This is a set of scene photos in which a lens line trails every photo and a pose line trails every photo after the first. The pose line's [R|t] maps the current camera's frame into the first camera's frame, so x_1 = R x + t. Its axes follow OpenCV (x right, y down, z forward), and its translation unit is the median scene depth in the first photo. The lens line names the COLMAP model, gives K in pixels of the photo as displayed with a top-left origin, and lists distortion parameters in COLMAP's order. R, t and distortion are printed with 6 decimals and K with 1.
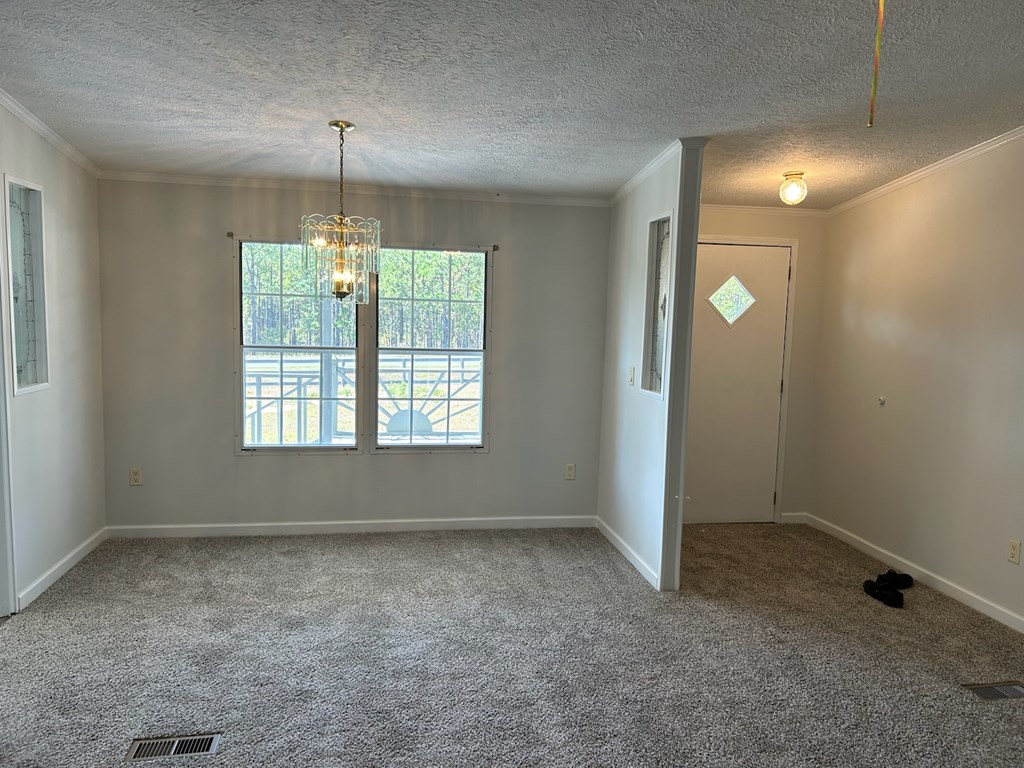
lens RADIAL K [[772.7, 0, 512.0], [0, 772.7, 384.0], [0, 0, 1]] dist [0.052493, -0.050443]
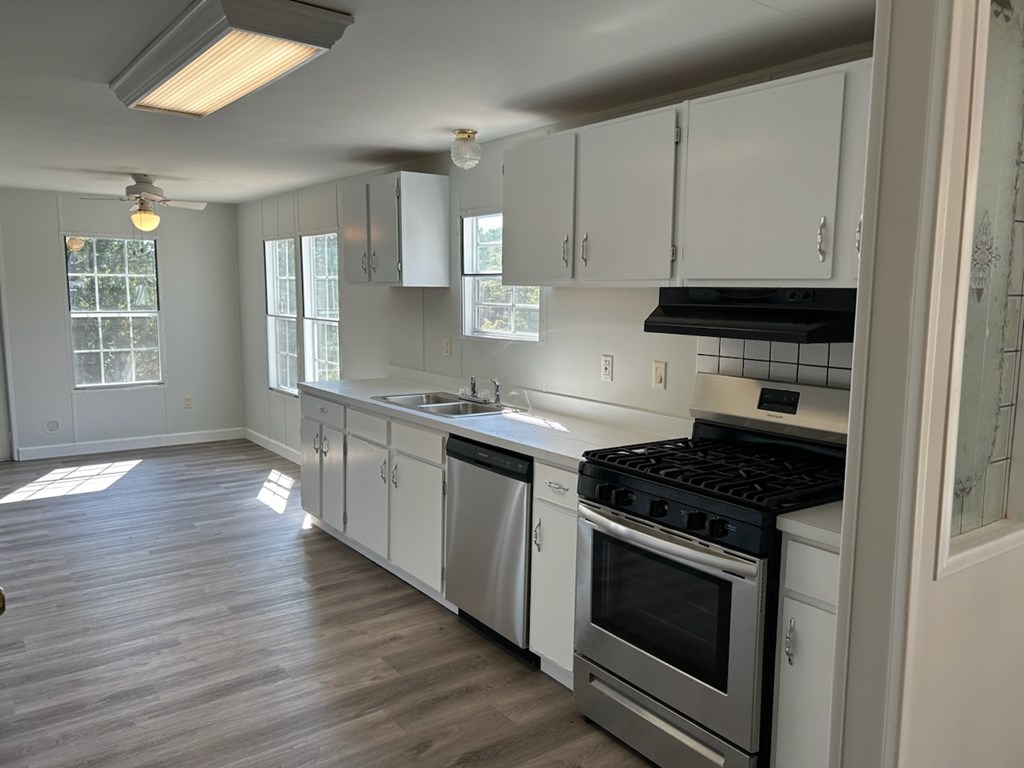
lens RADIAL K [[772.7, 0, 512.0], [0, 772.7, 384.0], [0, 0, 1]] dist [0.052493, -0.050443]
pose [[0.457612, 0.093662, -0.884205, -0.412423], [-0.076537, 0.994895, 0.065776, -0.073448], [0.885852, 0.037574, 0.462444, 0.650246]]
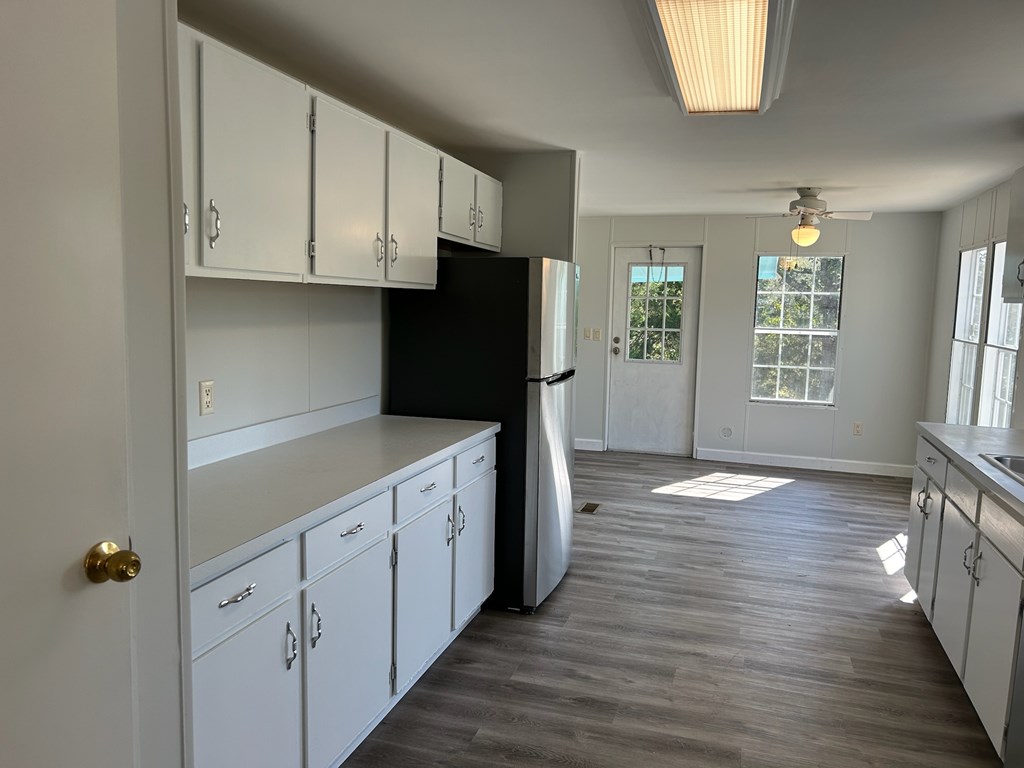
lens RADIAL K [[772.7, 0, 512.0], [0, 772.7, 384.0], [0, 0, 1]] dist [0.052493, -0.050443]
pose [[-0.438919, 0.070754, -0.895737, -0.562083], [-0.110320, 0.985109, 0.131871, -0.096143], [0.891729, 0.156699, -0.424577, 0.932101]]
